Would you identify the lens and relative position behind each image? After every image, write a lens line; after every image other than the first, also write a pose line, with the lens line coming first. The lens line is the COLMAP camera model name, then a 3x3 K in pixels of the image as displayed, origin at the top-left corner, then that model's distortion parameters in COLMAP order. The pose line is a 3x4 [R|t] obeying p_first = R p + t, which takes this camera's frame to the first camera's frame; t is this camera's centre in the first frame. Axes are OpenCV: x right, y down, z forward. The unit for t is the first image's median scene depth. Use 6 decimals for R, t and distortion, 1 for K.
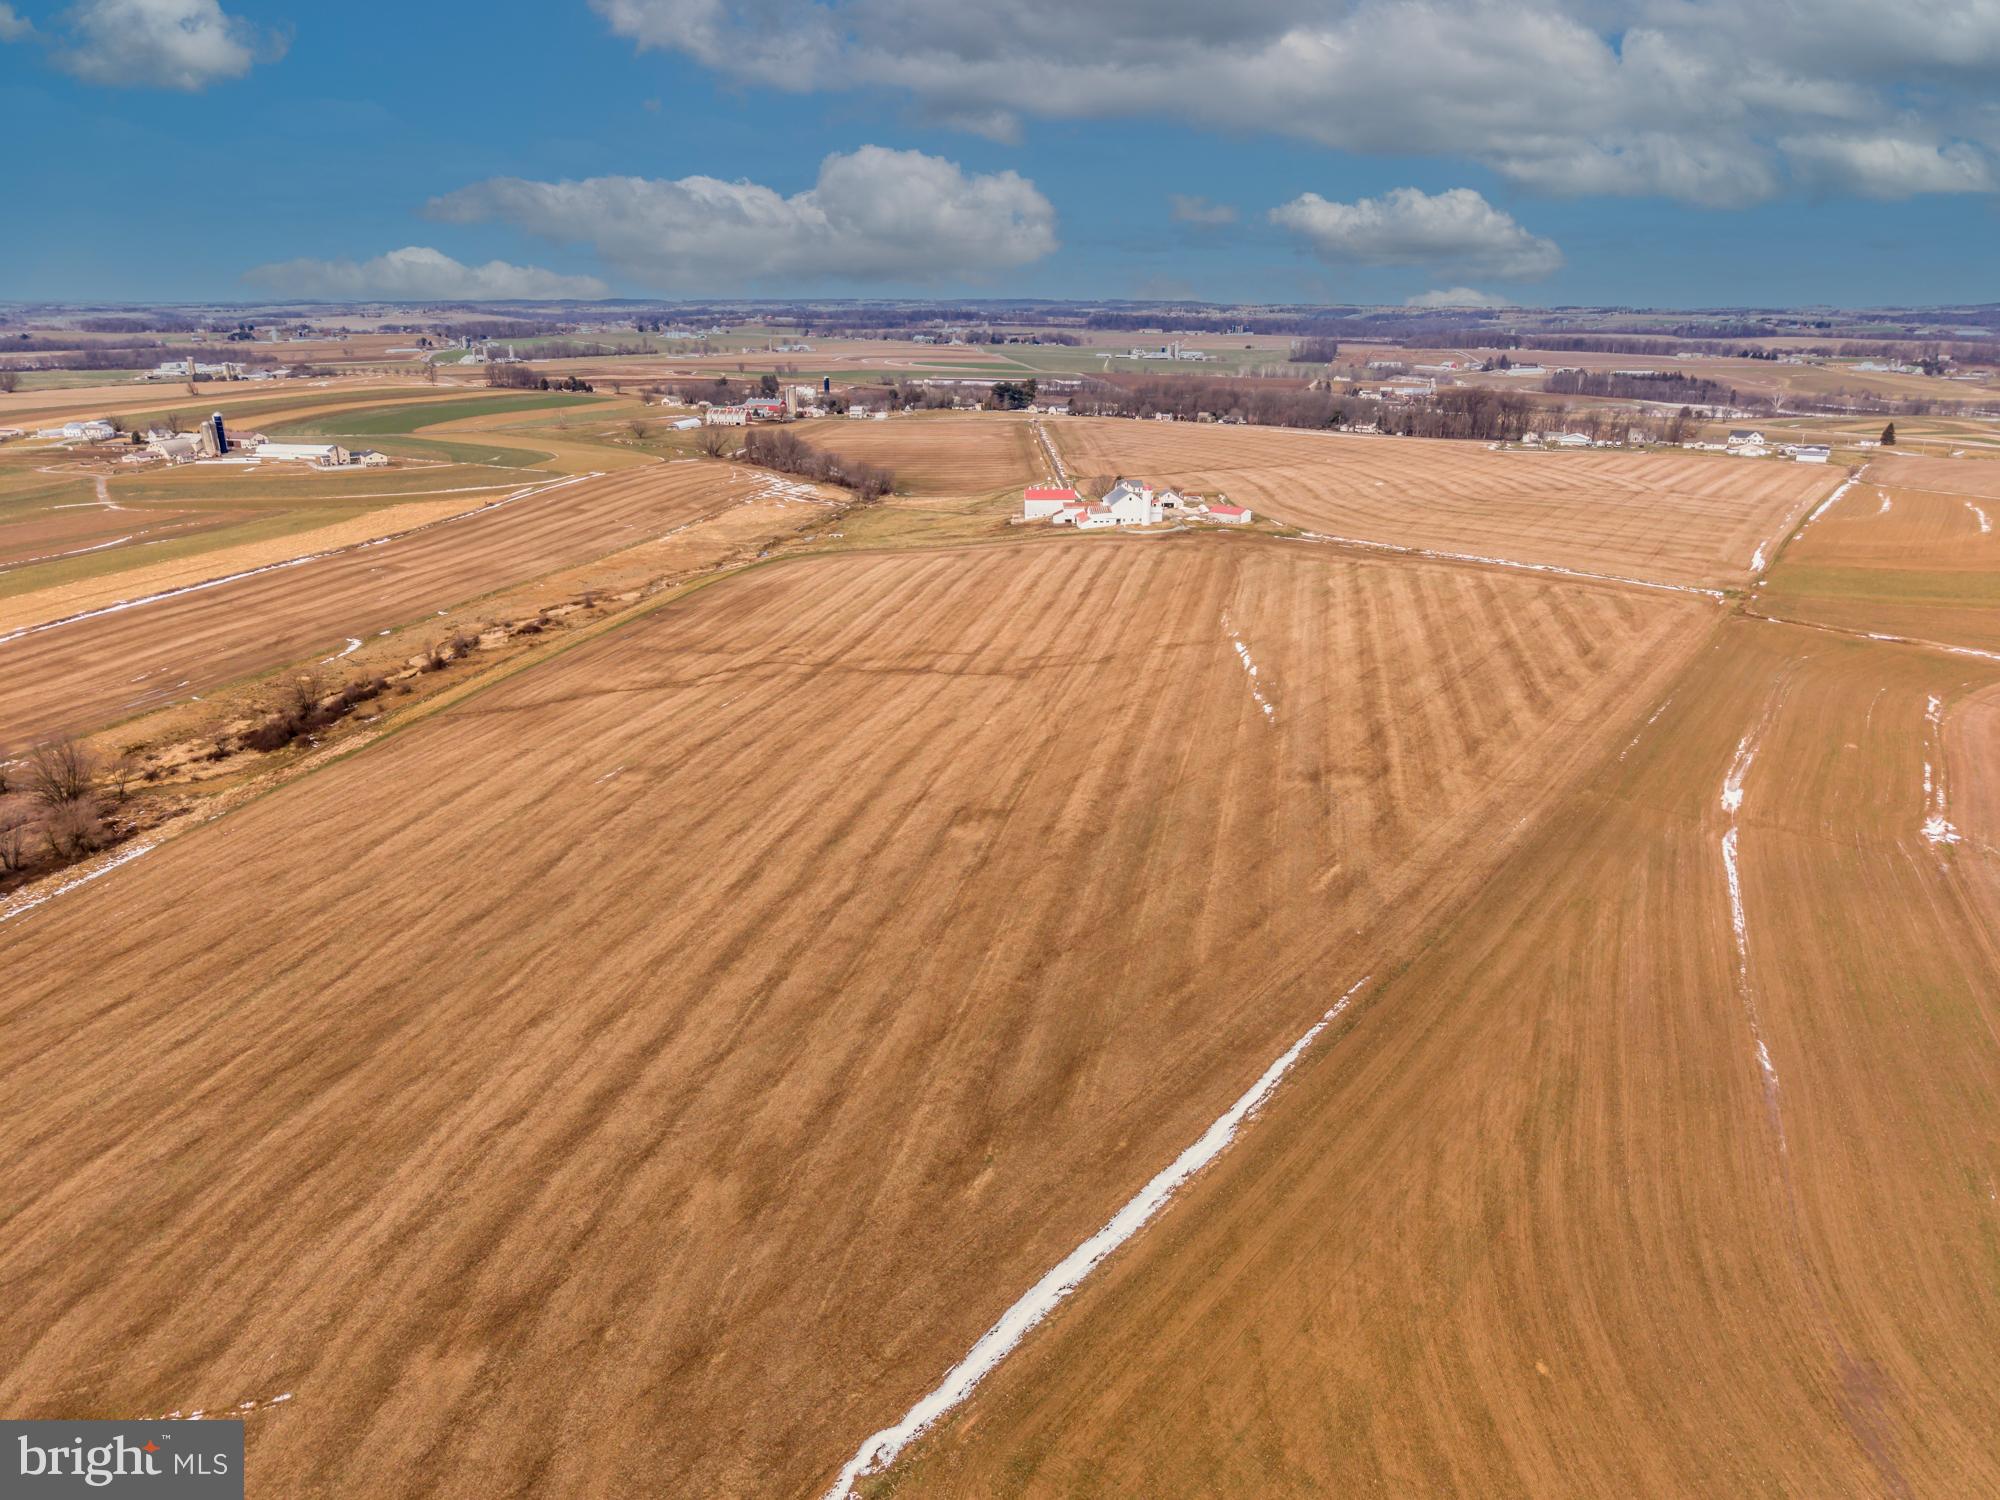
lens RADIAL K [[1348.7, 0, 1002.8], [0, 1348.7, 748.7], [0, 0, 1]] dist [0.019972, -0.022526]
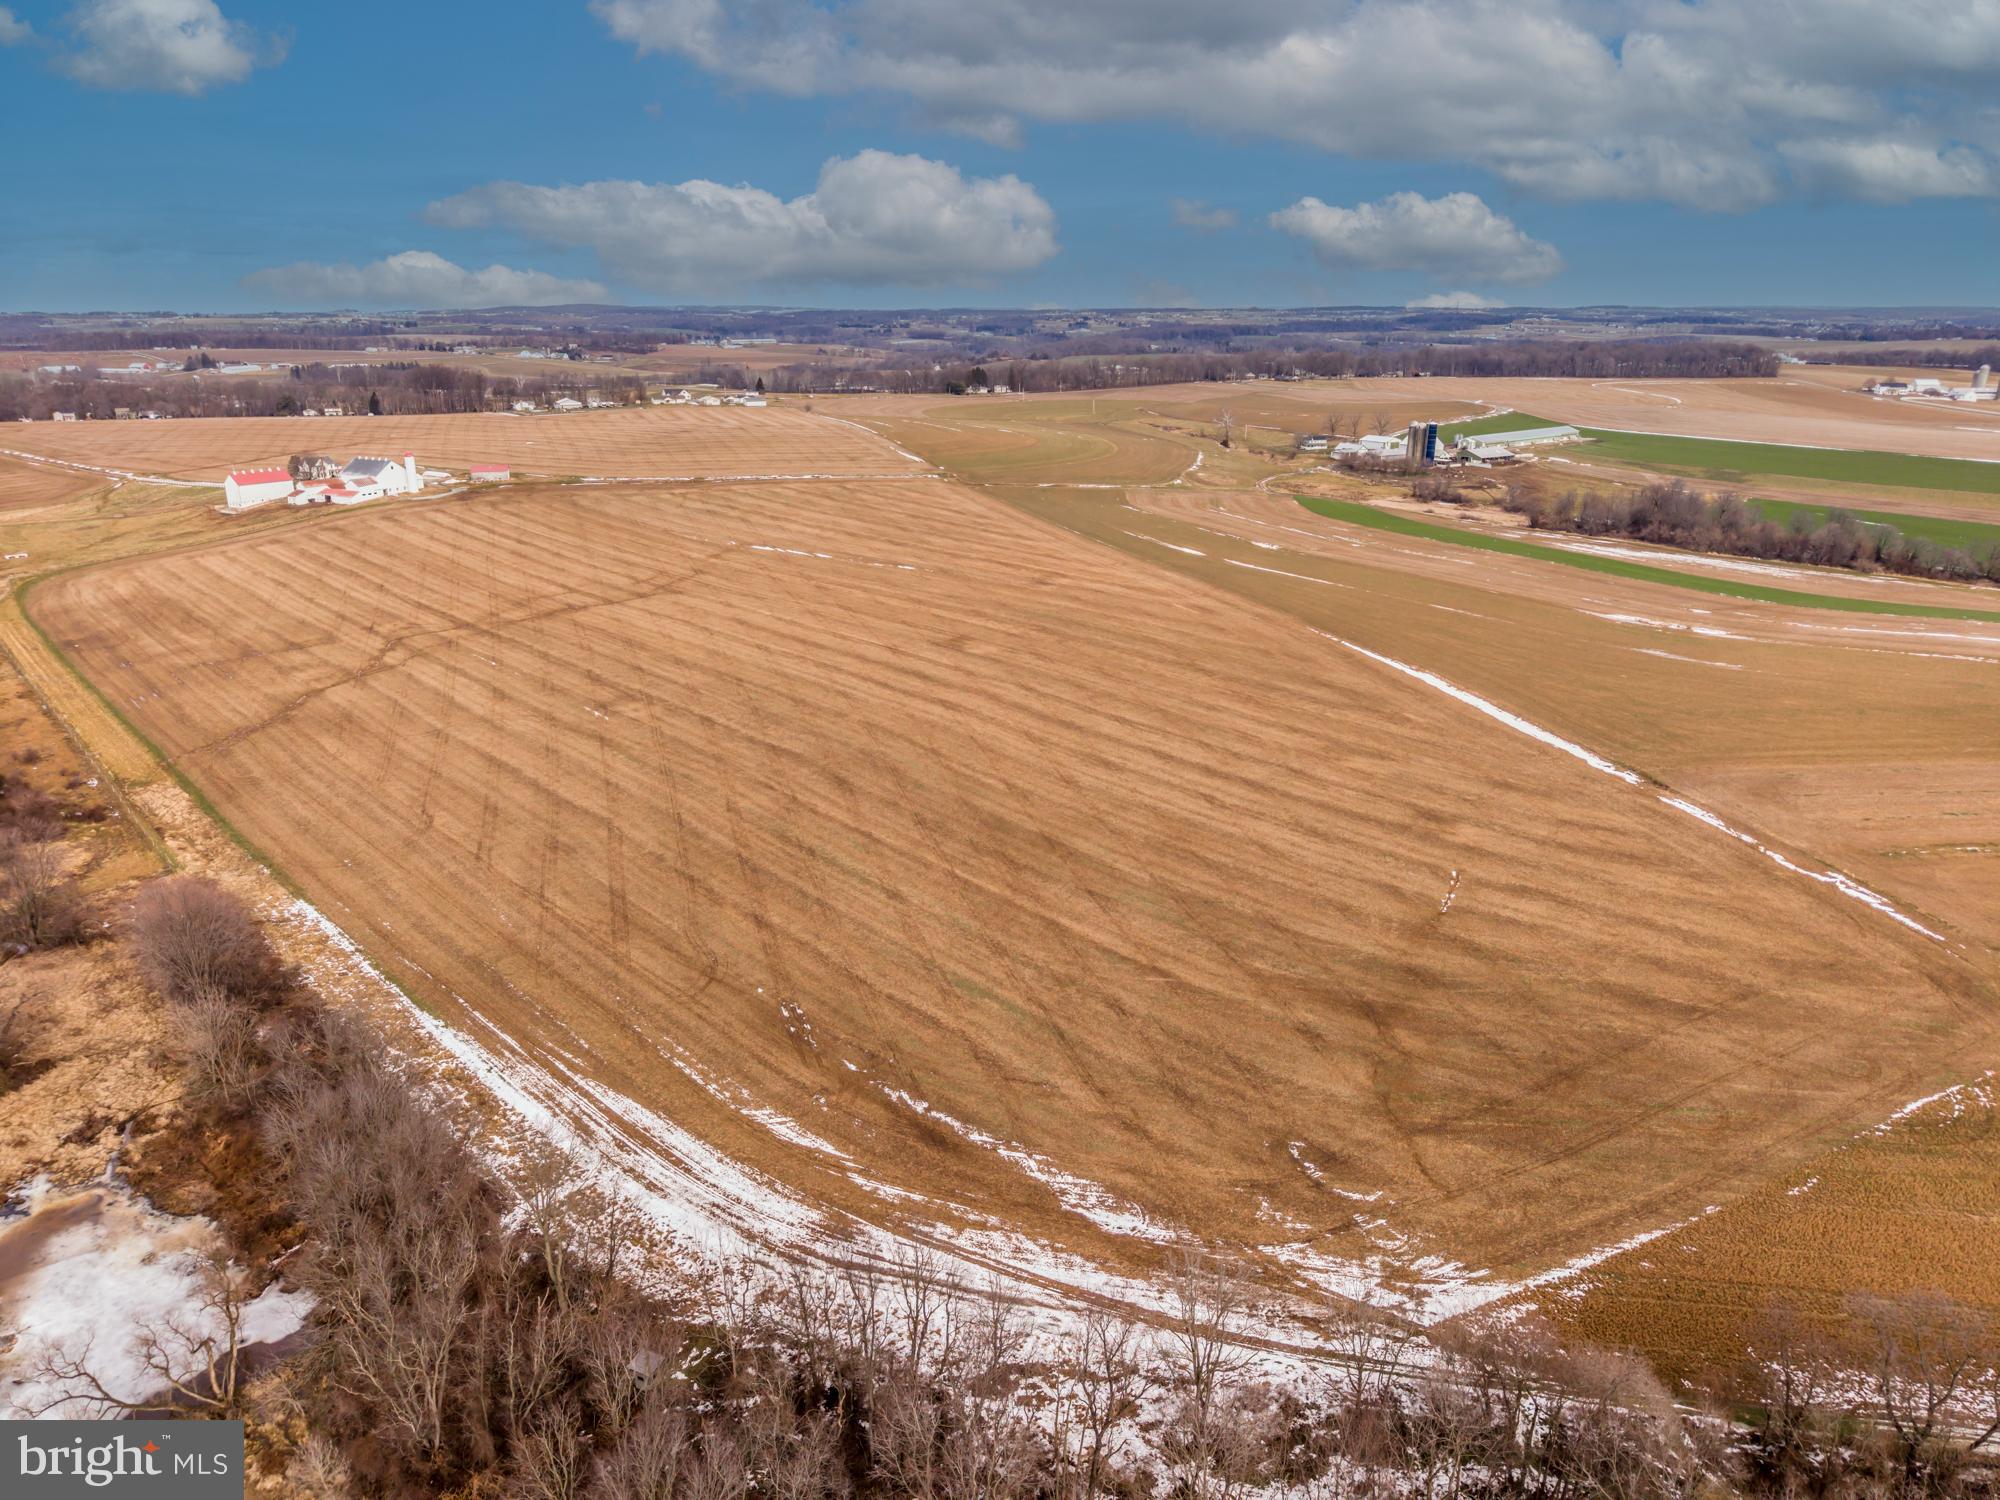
lens RADIAL K [[1328.6, 0, 1001.0], [0, 1328.6, 791.3], [0, 0, 1]] dist [0.015226, -0.014654]
pose [[0.562805, -0.284968, 0.775915, -0.393034], [0.263144, 0.951626, 0.158631, -0.001081], [-0.783585, 0.114899, 0.610567, 0.086242]]
